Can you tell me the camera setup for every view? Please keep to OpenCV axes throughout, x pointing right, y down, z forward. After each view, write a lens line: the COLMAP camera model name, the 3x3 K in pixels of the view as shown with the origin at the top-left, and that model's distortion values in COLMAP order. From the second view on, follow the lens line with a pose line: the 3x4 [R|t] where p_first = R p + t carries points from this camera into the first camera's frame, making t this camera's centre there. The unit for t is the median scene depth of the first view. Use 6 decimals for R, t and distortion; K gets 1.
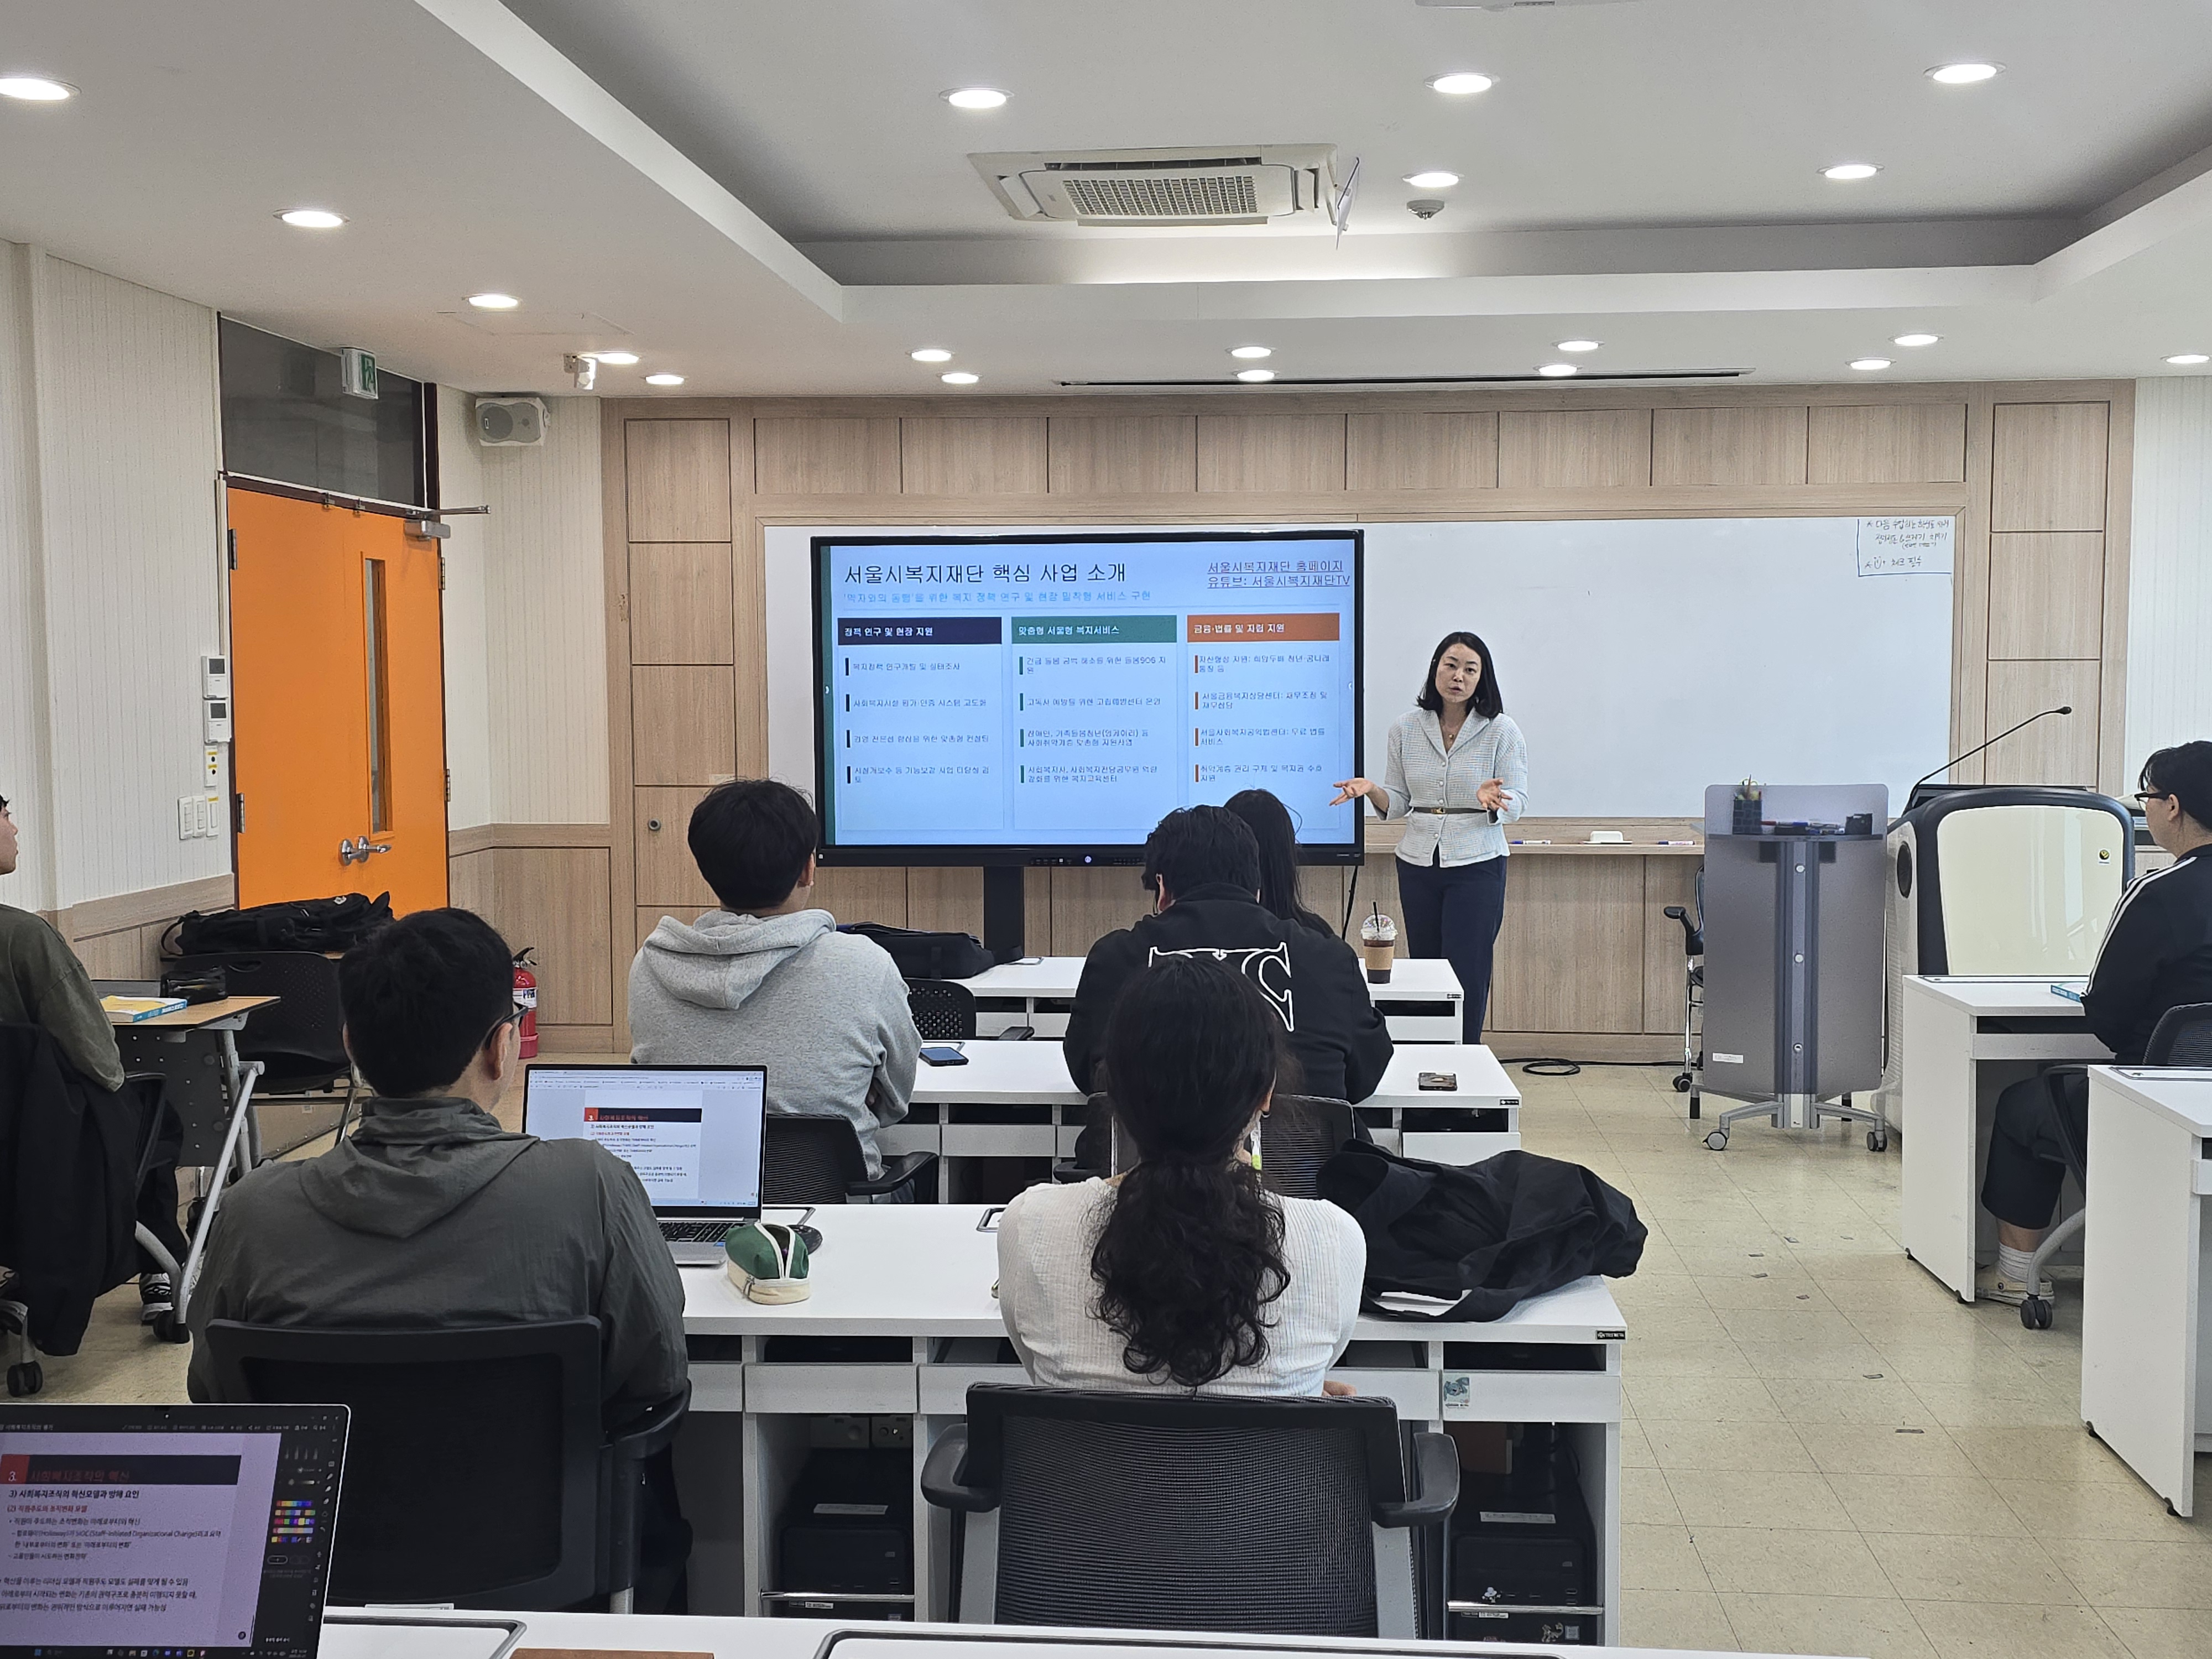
lens RADIAL K [[2351.8, 0, 1106.0], [0, 2351.8, 829.5], [0, 0, 1]] dist [0.157140, -0.392260]
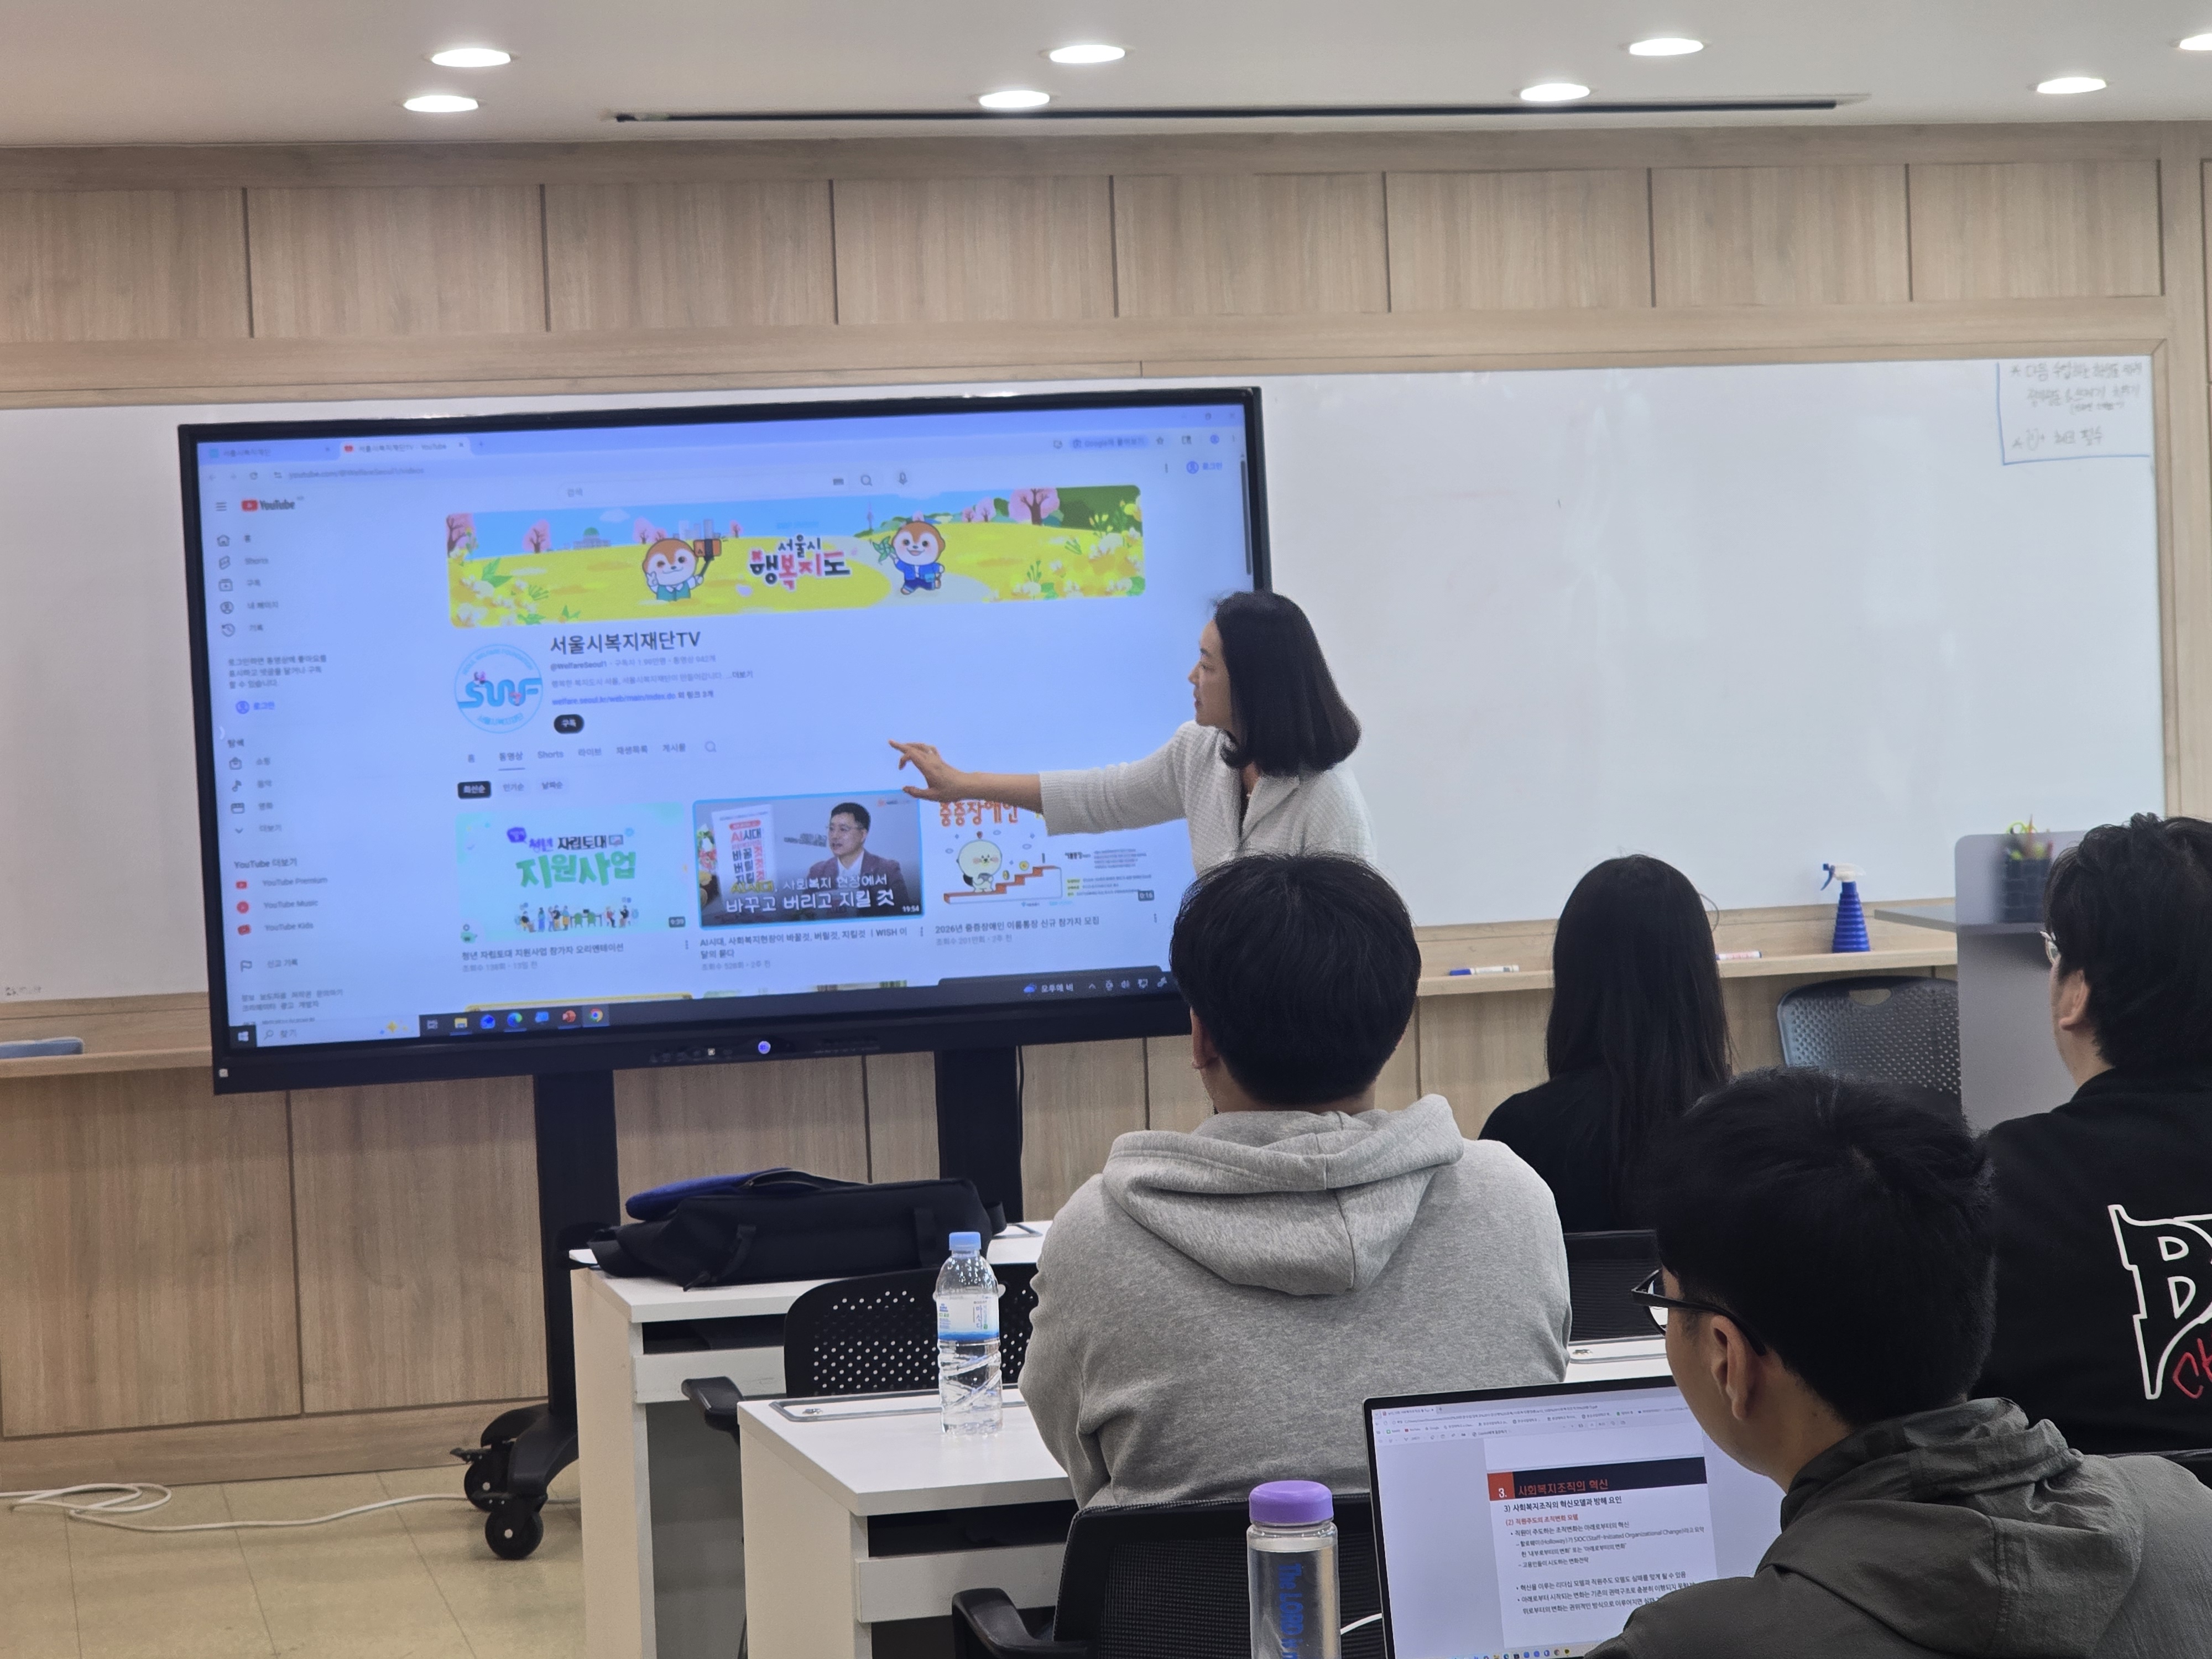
lens RADIAL K [[4751.2, 0, 1050.8], [0, 4751.2, 831.7], [0, 0, 1]] dist [-0.012258, 0.237608]
pose [[0.952062, -0.045888, 0.302445, -0.250487], [0.057681, 0.997879, -0.030172, 0.001007], [-0.300419, 0.046171, 0.952689, 0.005677]]
